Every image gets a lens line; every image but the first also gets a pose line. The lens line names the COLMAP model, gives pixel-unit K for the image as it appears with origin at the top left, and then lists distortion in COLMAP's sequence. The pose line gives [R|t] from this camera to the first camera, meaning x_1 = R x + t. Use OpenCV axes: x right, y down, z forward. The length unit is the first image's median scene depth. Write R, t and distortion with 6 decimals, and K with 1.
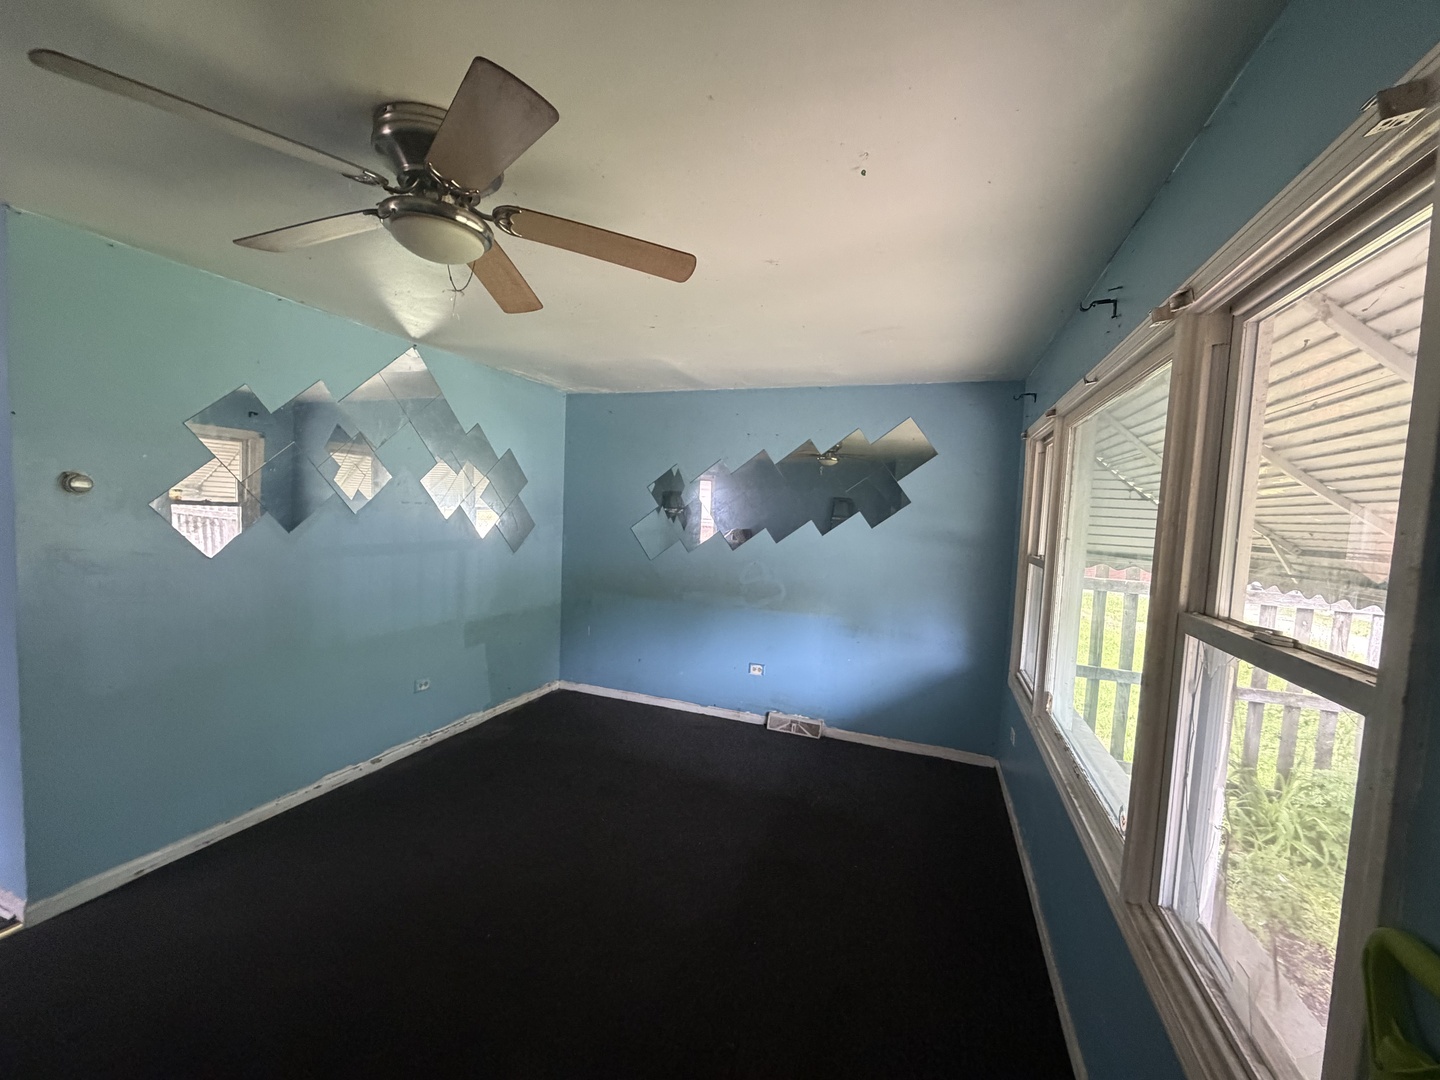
lens RADIAL K [[577.4, 0, 719.3], [0, 577.4, 543.4], [0, 0, 1]] dist [-0.002301, 0.000999]
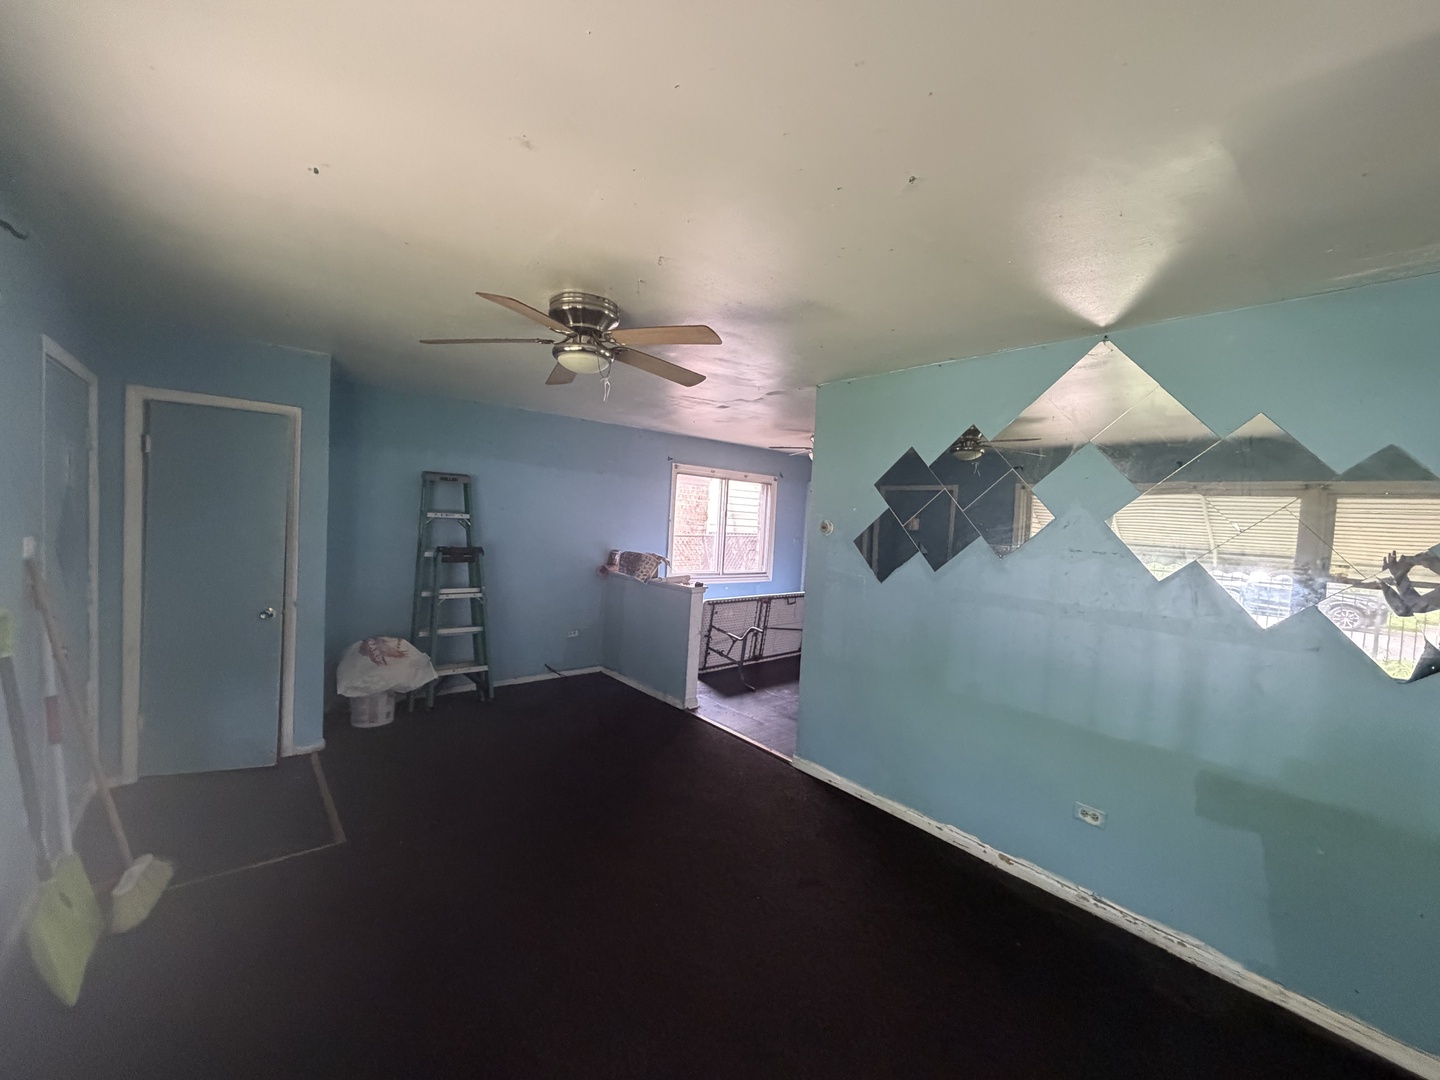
lens RADIAL K [[577.4, 0, 719.6], [0, 577.4, 542.1], [0, 0, 1]] dist [-0.002301, 0.000999]
pose [[-0.491938, -0.035737, -0.869897, 0.336764], [-0.128958, 0.991127, 0.032210, -0.046992], [0.861027, 0.128026, -0.492181, 0.972953]]
